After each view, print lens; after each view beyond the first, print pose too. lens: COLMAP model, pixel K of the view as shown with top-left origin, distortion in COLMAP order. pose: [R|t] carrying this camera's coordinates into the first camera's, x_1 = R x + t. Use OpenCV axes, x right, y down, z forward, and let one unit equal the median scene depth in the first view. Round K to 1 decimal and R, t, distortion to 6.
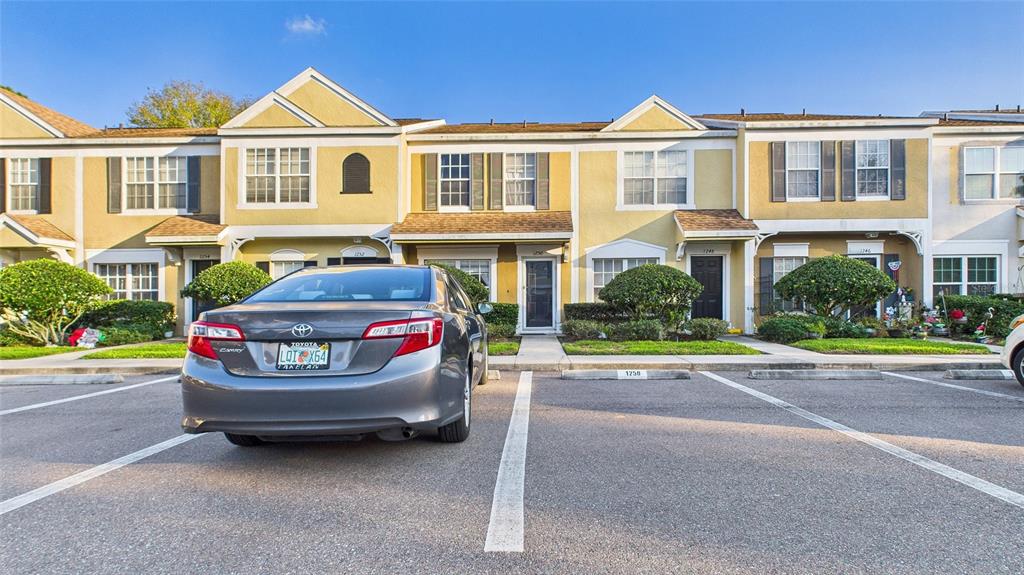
lens RADIAL K [[496.8, 0, 515.6], [0, 496.8, 297.3], [0, 0, 1]] dist [0.000170, 0.000214]
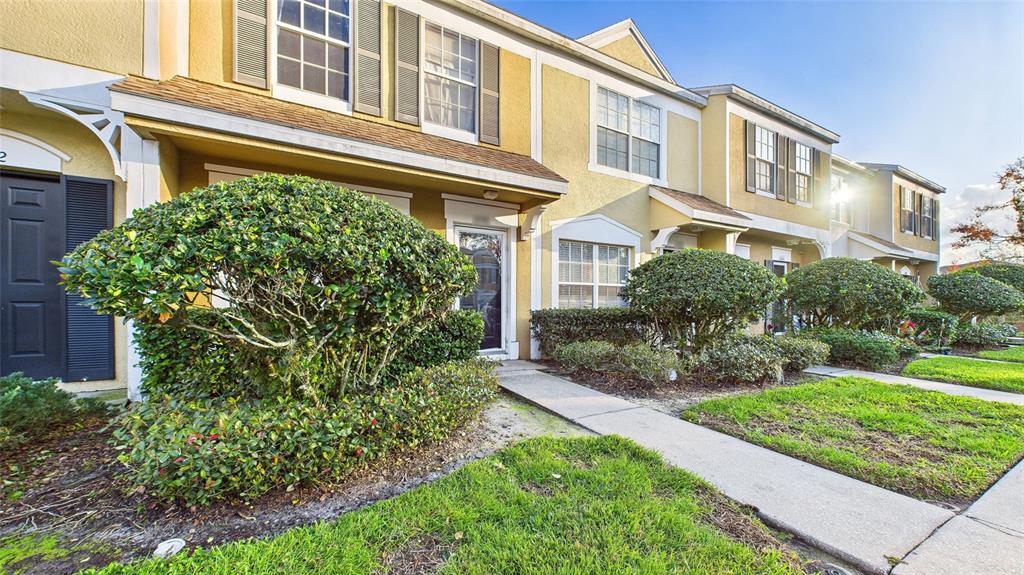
lens RADIAL K [[377.4, 0, 509.7], [0, 377.4, 308.5], [0, 0, 1]] dist [0.000969, -0.000051]
pose [[0.856887, 0.007542, 0.515449, -0.148103], [-0.014098, 0.999862, 0.008807, 0.008257], [-0.515312, -0.014814, 0.856875, 0.619180]]
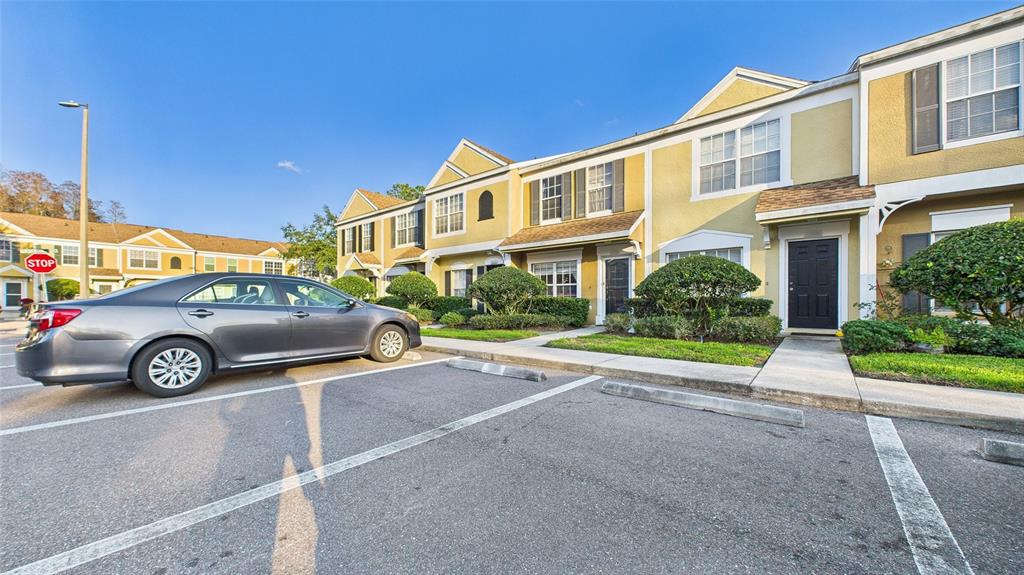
lens RADIAL K [[365.9, 0, 510.0], [0, 365.9, 294.7], [0, 0, 1]] dist [-0.001174, 0.000077]
pose [[0.787040, -0.004788, -0.616883, 0.364543], [0.008580, 0.999958, 0.003185, 0.001222], [0.616842, -0.007800, 0.787049, 0.220101]]
